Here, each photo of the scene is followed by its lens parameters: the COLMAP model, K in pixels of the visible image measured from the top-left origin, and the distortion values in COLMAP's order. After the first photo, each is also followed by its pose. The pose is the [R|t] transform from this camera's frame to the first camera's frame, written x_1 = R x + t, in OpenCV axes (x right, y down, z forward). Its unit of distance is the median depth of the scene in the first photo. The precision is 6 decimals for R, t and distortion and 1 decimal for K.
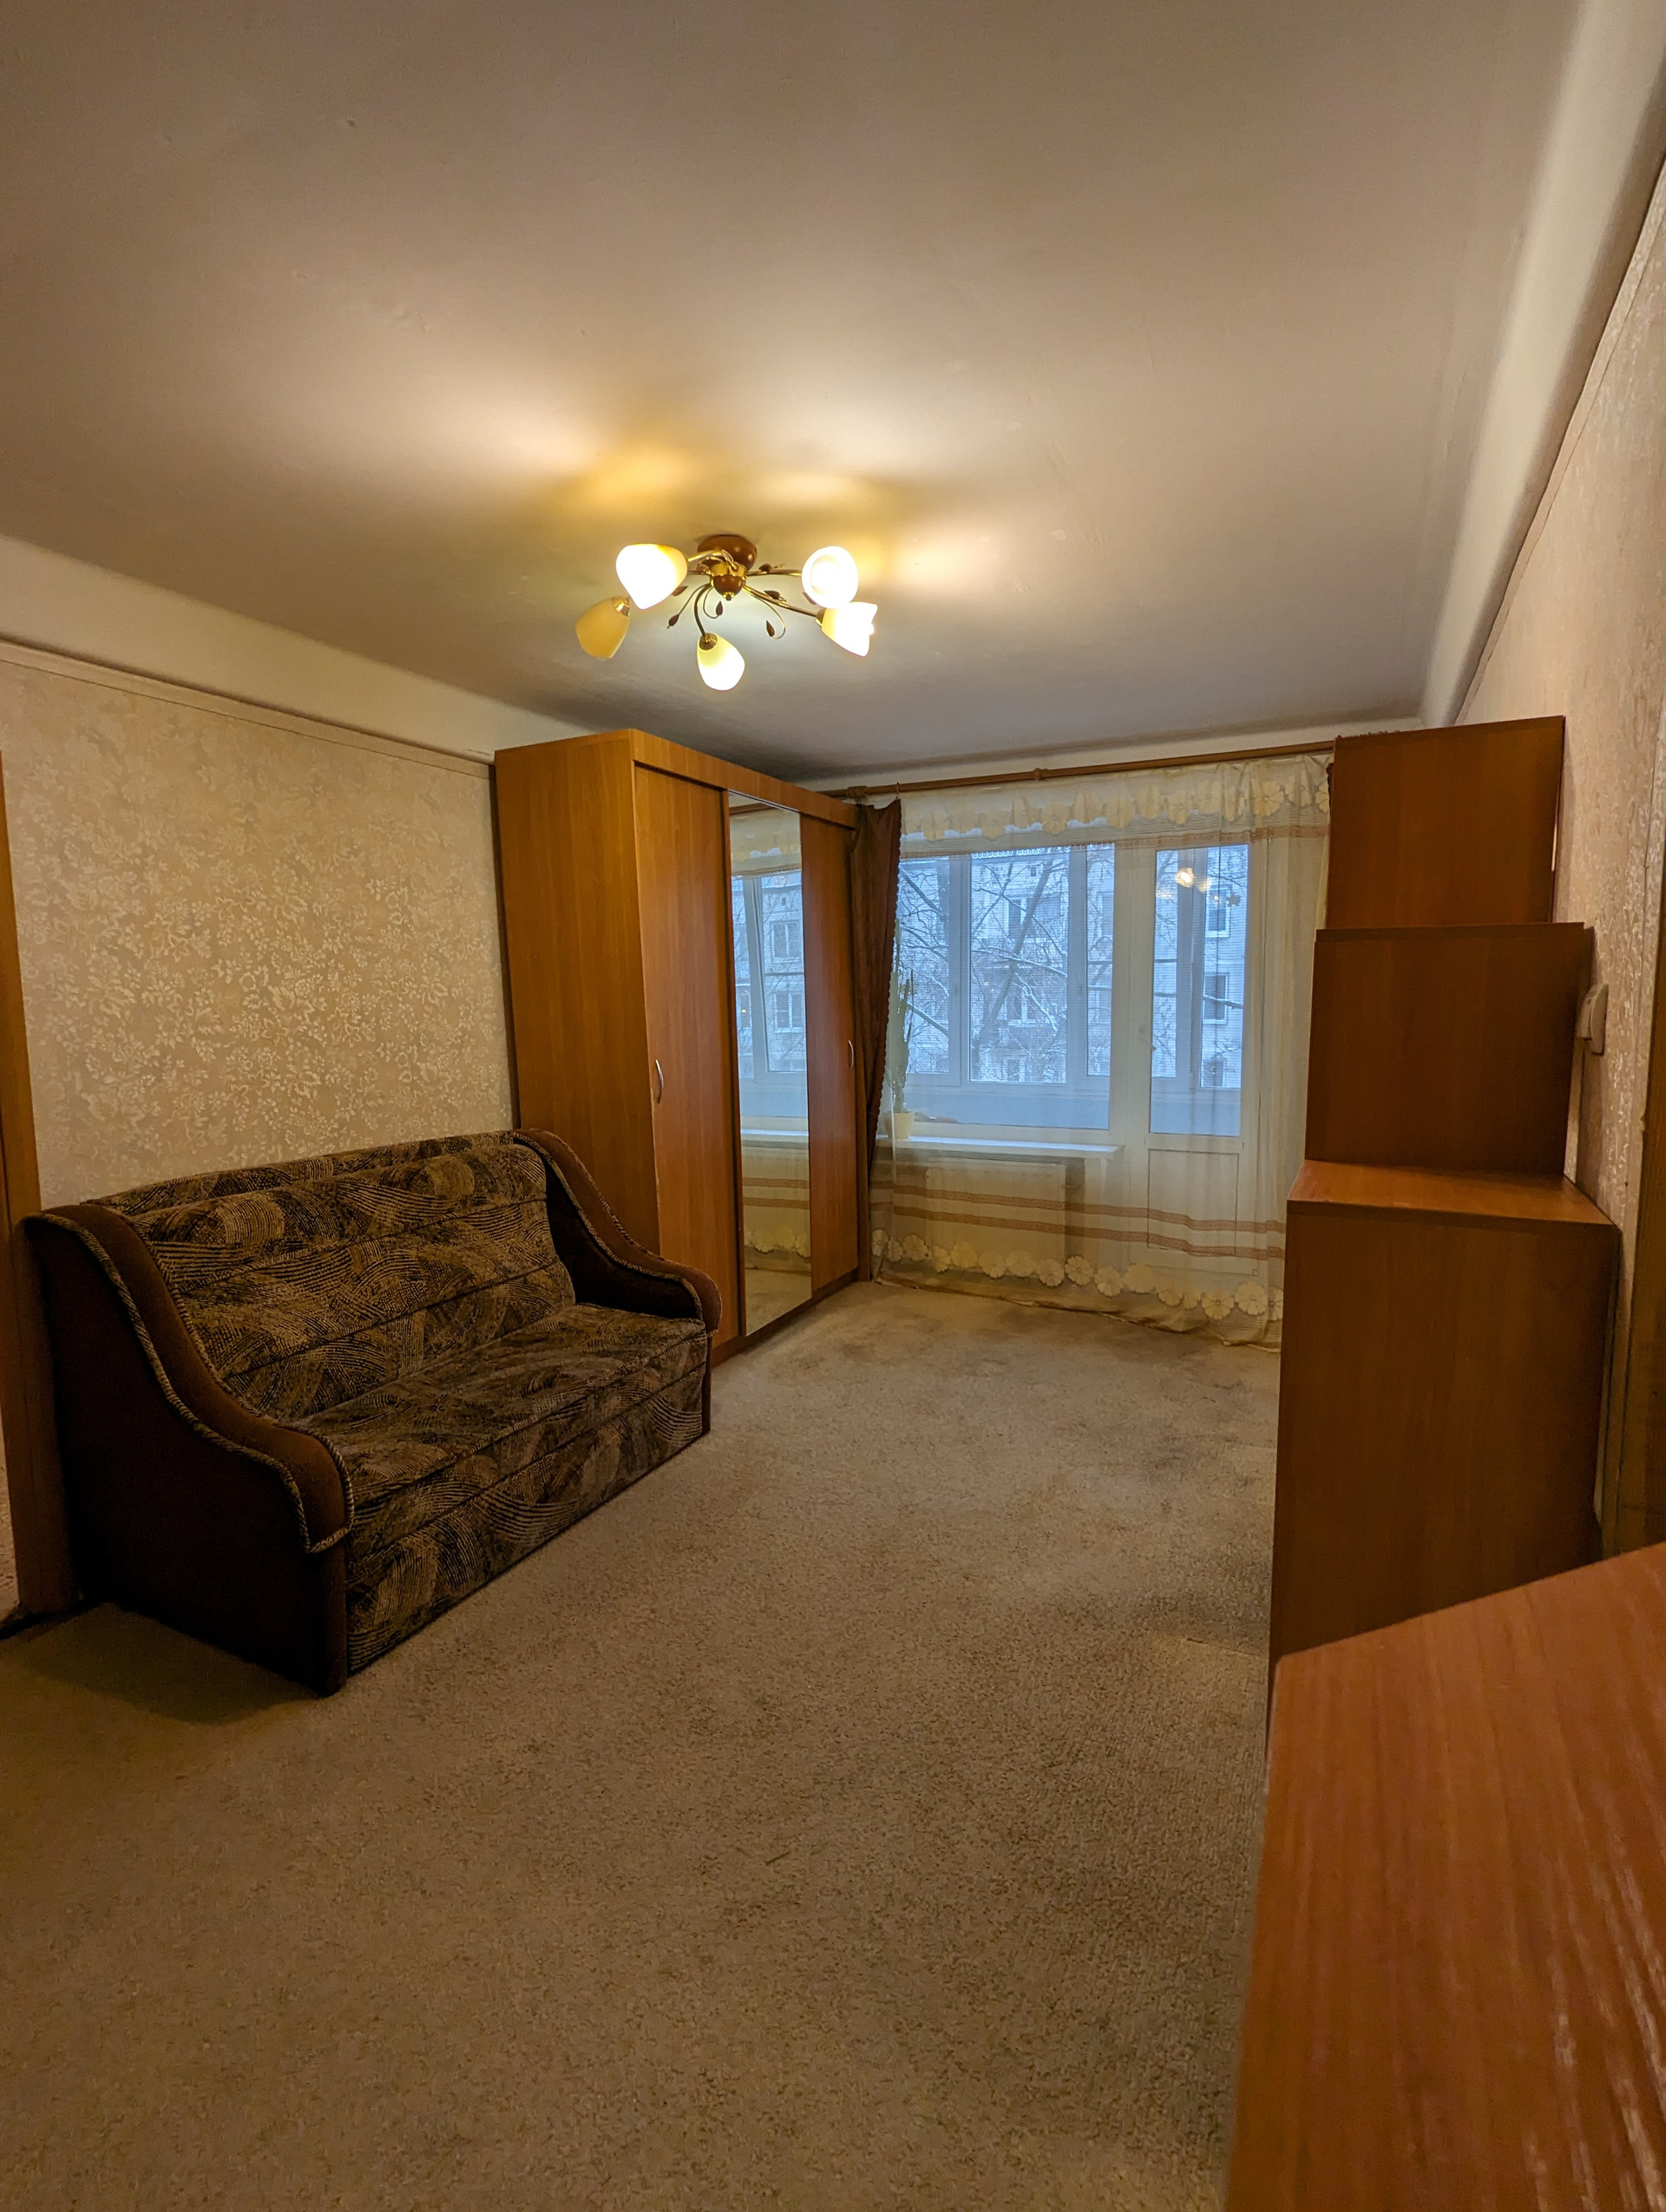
lens RADIAL K [[1042.8, 0, 833.9], [0, 1042.8, 1109.7], [0, 0, 1]] dist [0.000724, 0.000653]
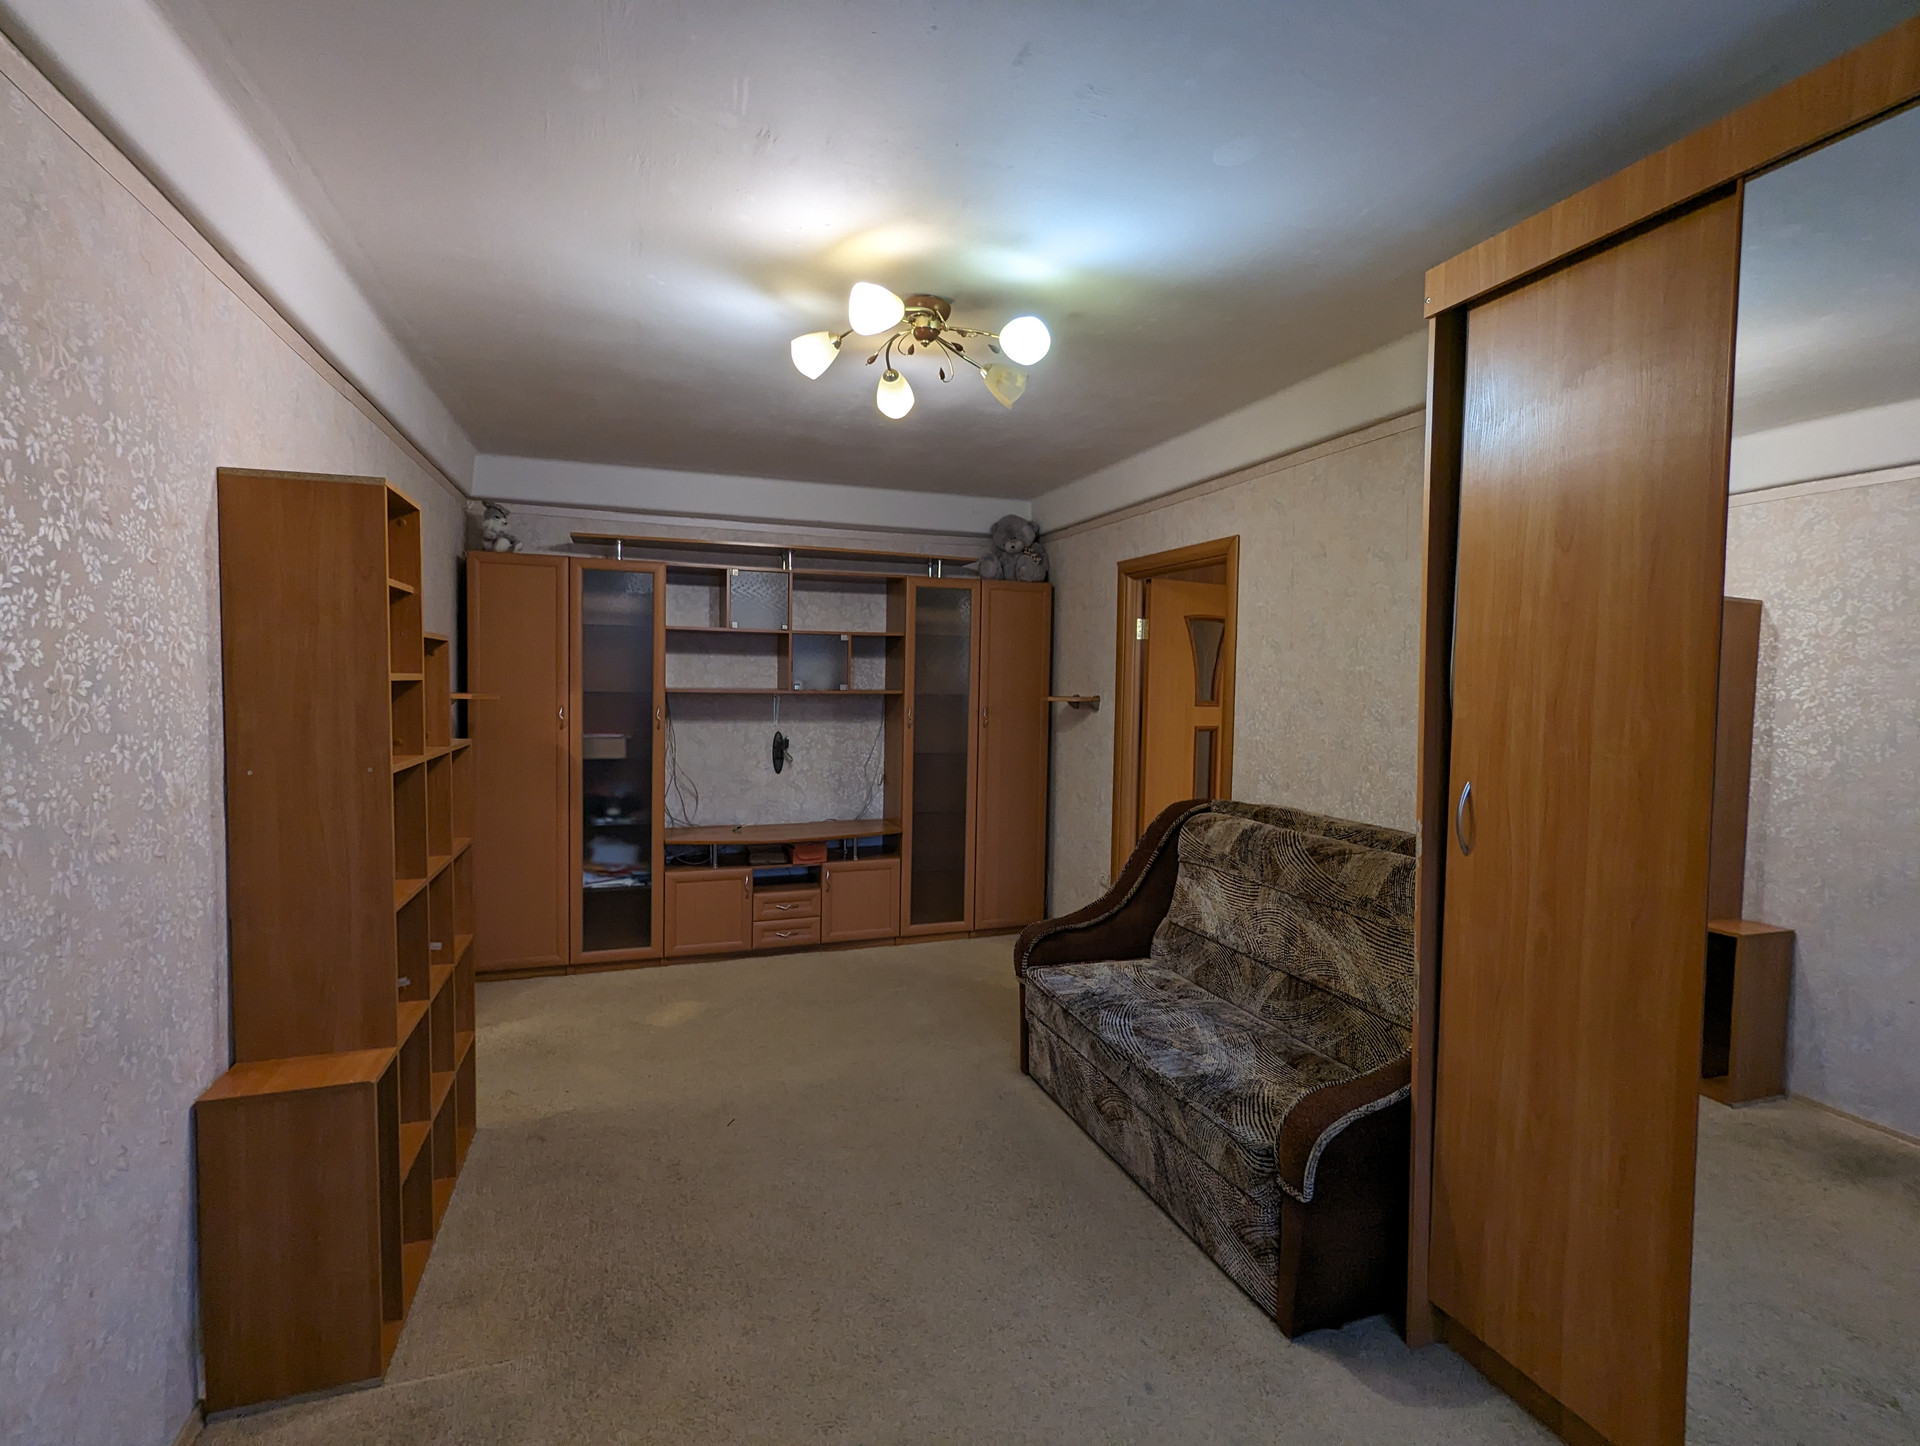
lens RADIAL K [[905.0, 0, 960.0], [0, 905.0, 723.0], [0, 0, 1]] dist [0.000724, 0.000653]
pose [[-0.699603, 0.032402, -0.713797, 0.492443], [-0.082729, 0.988580, 0.125960, -0.149877], [0.709726, 0.147173, -0.688933, 1.404961]]
